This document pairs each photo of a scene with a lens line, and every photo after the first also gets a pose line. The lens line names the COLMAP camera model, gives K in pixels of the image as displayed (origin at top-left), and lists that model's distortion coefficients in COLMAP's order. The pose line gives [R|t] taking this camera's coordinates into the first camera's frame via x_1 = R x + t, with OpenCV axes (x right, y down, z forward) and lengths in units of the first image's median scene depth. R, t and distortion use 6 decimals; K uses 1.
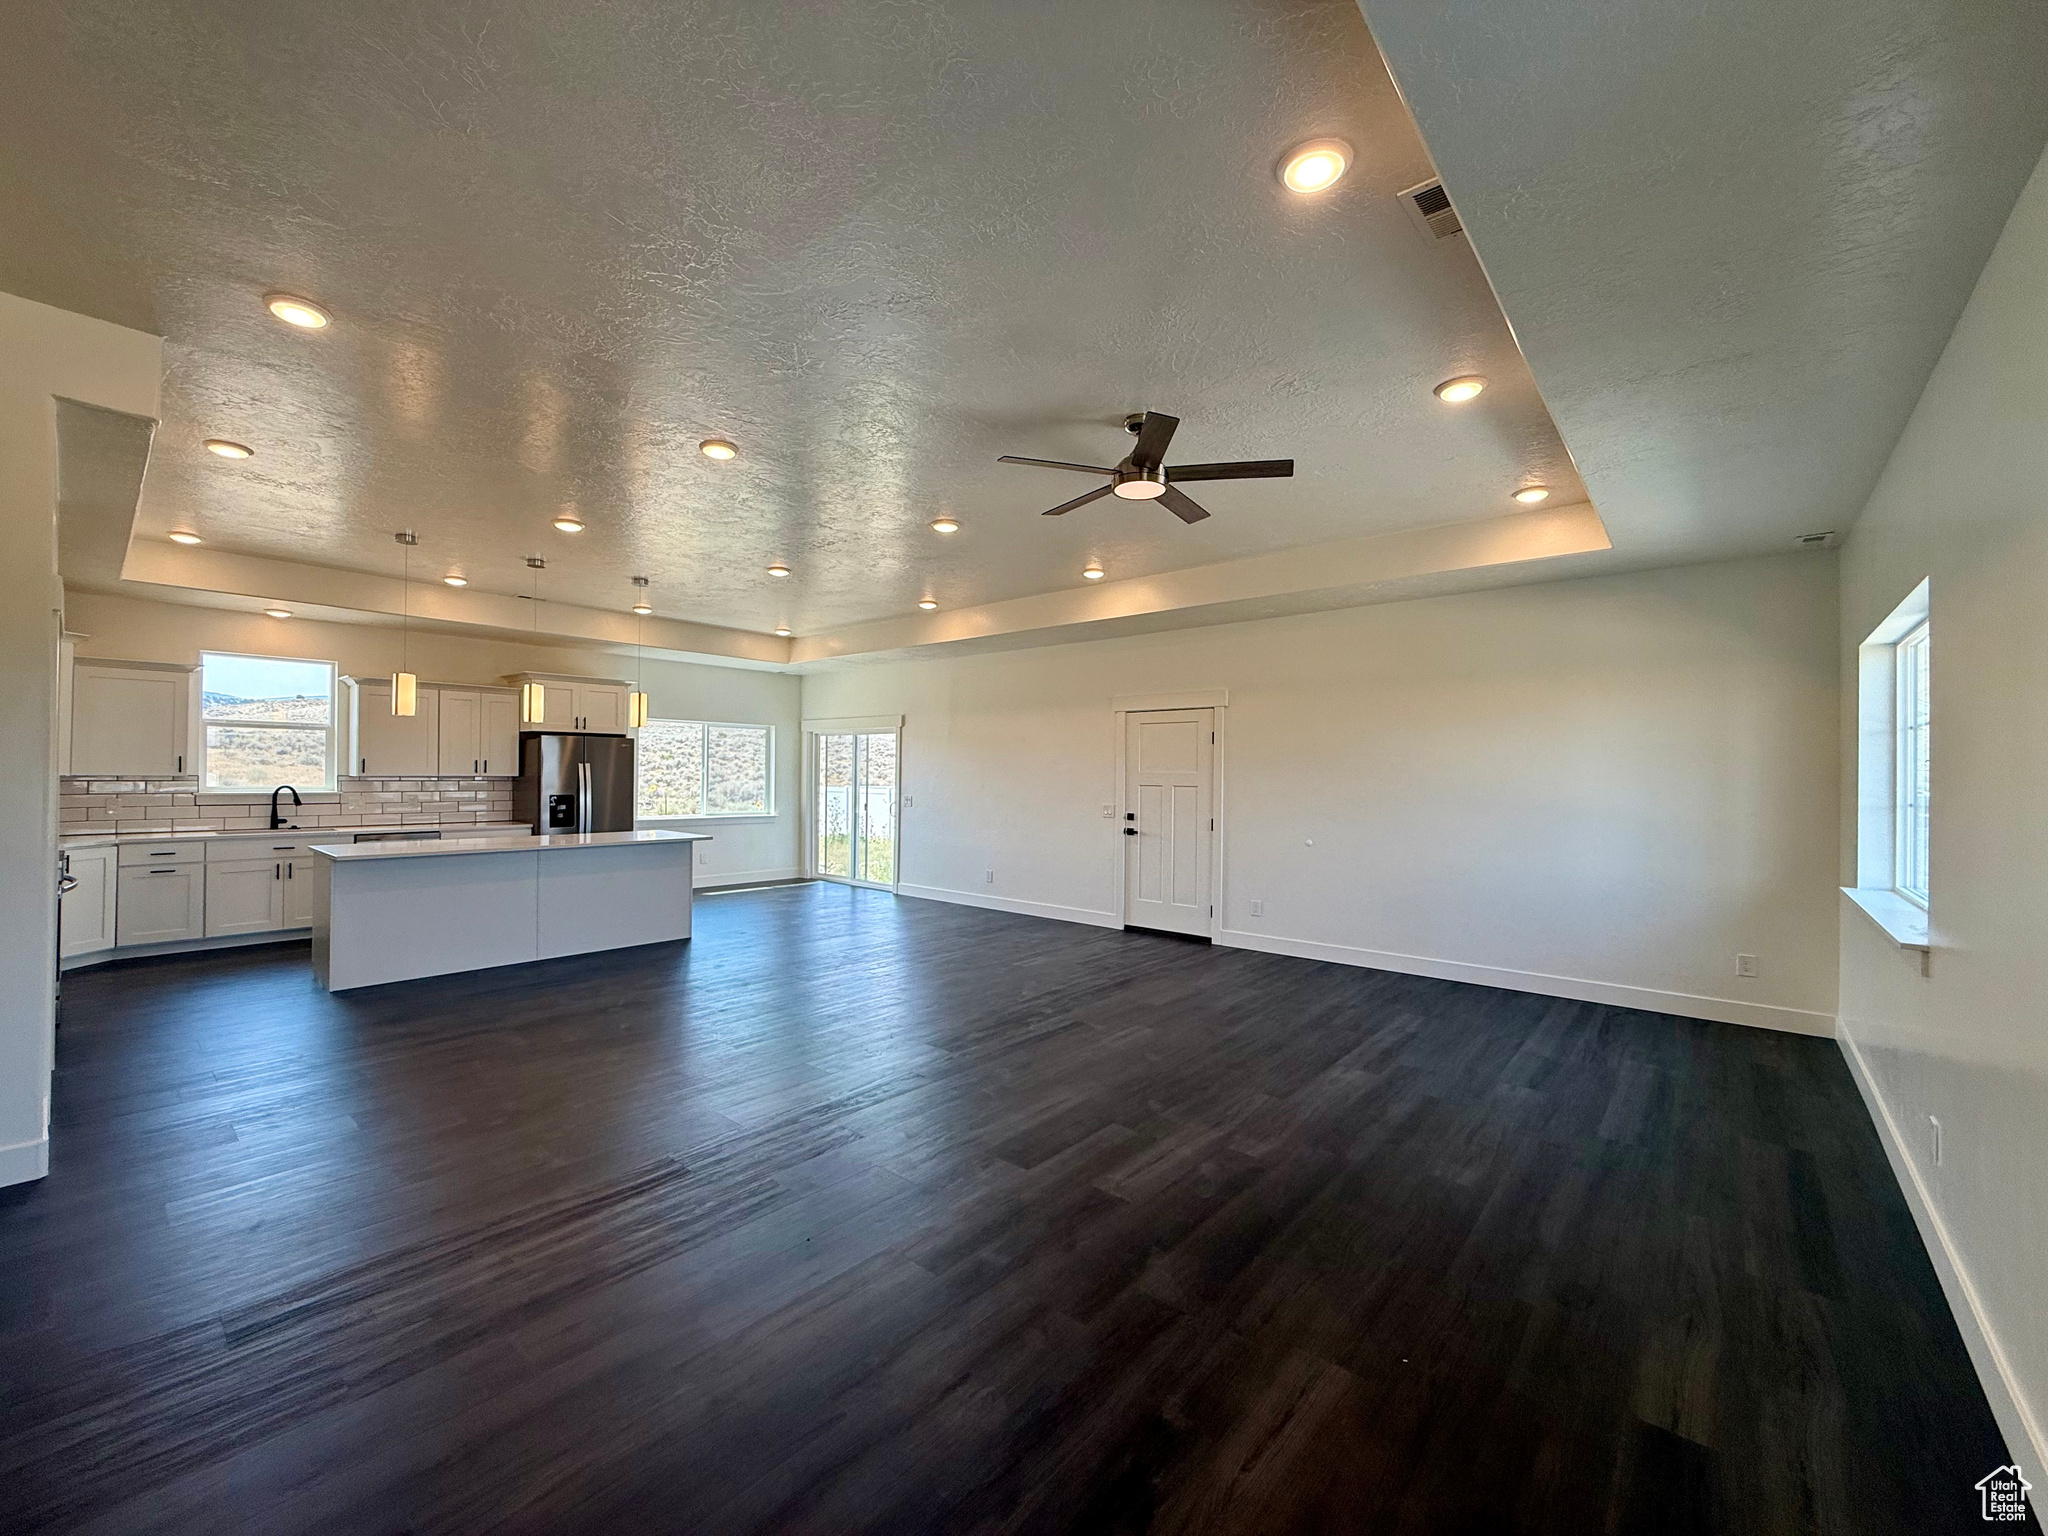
lens RADIAL K [[813.3, 0, 1021.7], [0, 813.3, 771.1], [0, 0, 1]] dist [-0.002251, 0.000922]
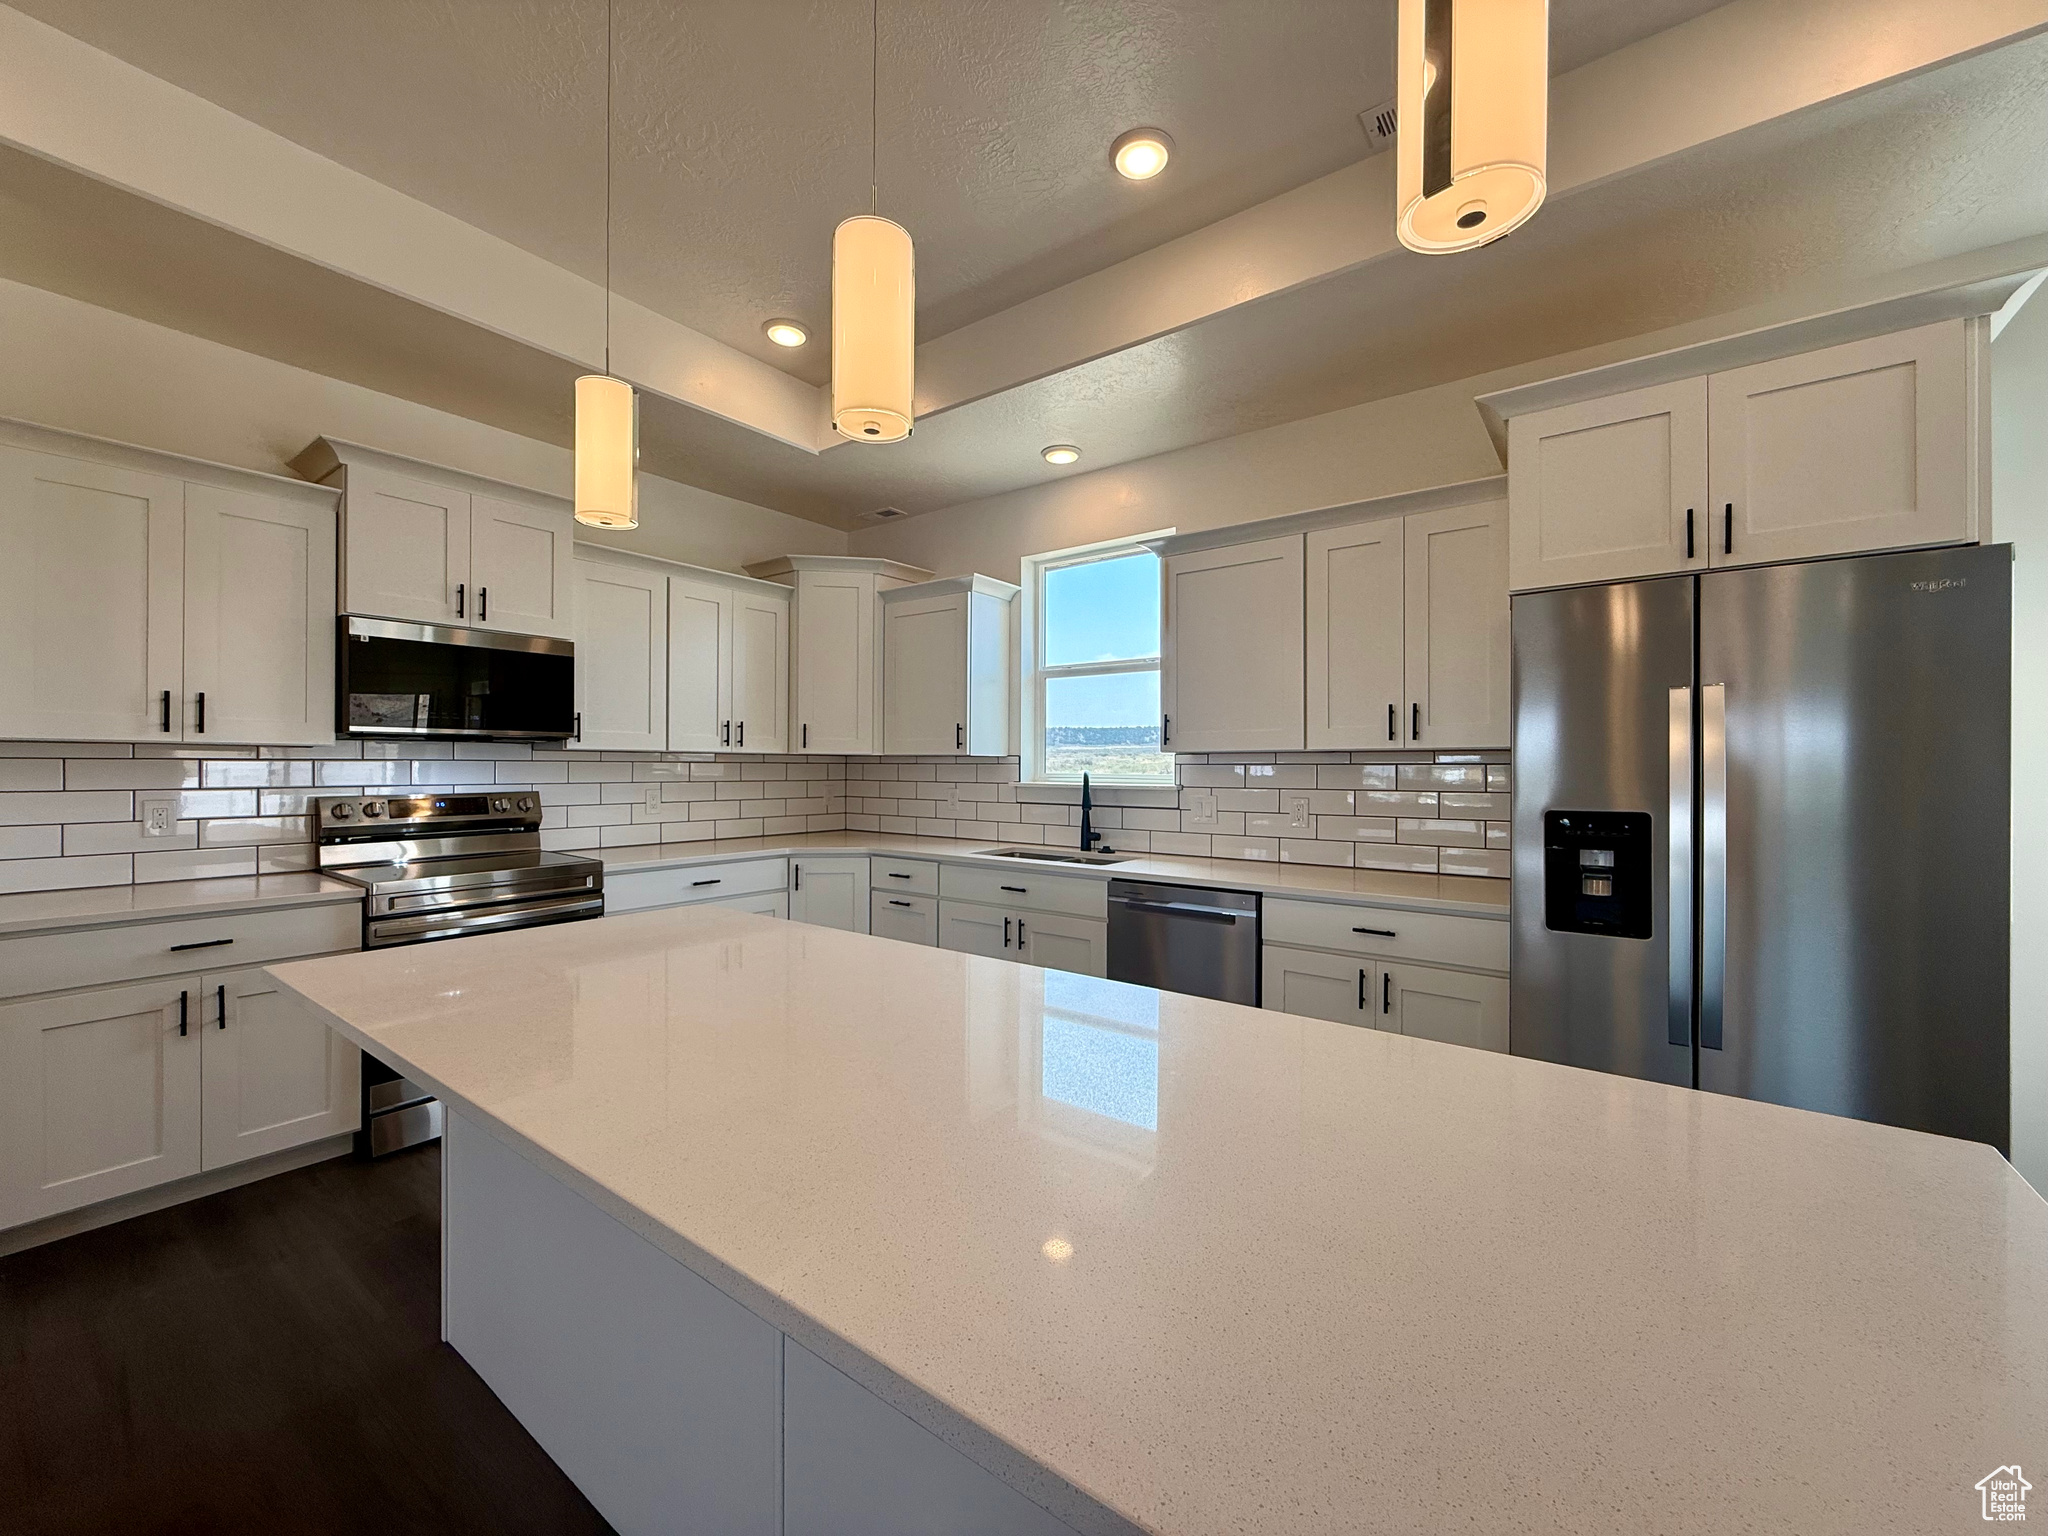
lens RADIAL K [[813.3, 0, 1016.9], [0, 813.3, 769.0], [0, 0, 1]] dist [-0.002251, 0.000922]
pose [[0.069773, -0.011067, -0.997502, -0.361933], [-0.002468, 0.999933, -0.011267, 0.022111], [0.997560, 0.003248, 0.069741, 0.908288]]
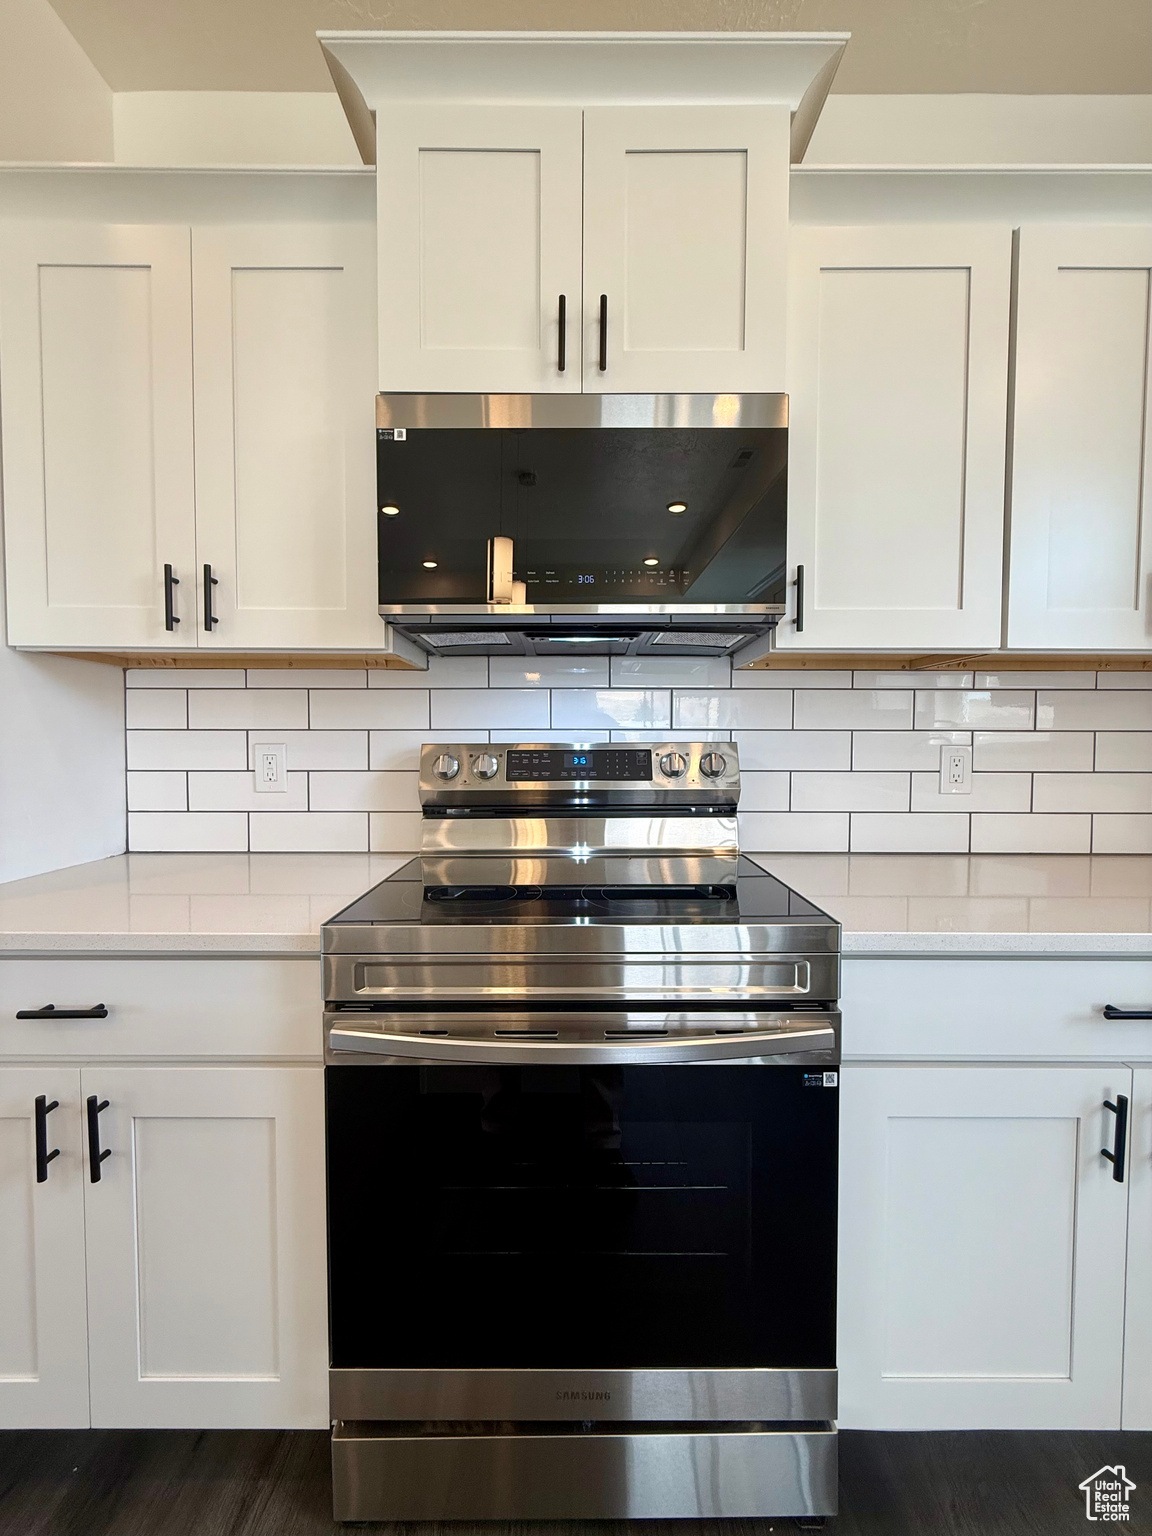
lens RADIAL K [[610.0, 0, 574.0], [0, 610.0, 767.0], [0, 0, 1]] dist [-0.002251, 0.000922]
pose [[-0.756514, 0.007215, -0.653938, -0.712733], [-0.013300, 0.999563, 0.026414, 0.034761], [0.653843, 0.028680, -0.756087, 0.765953]]
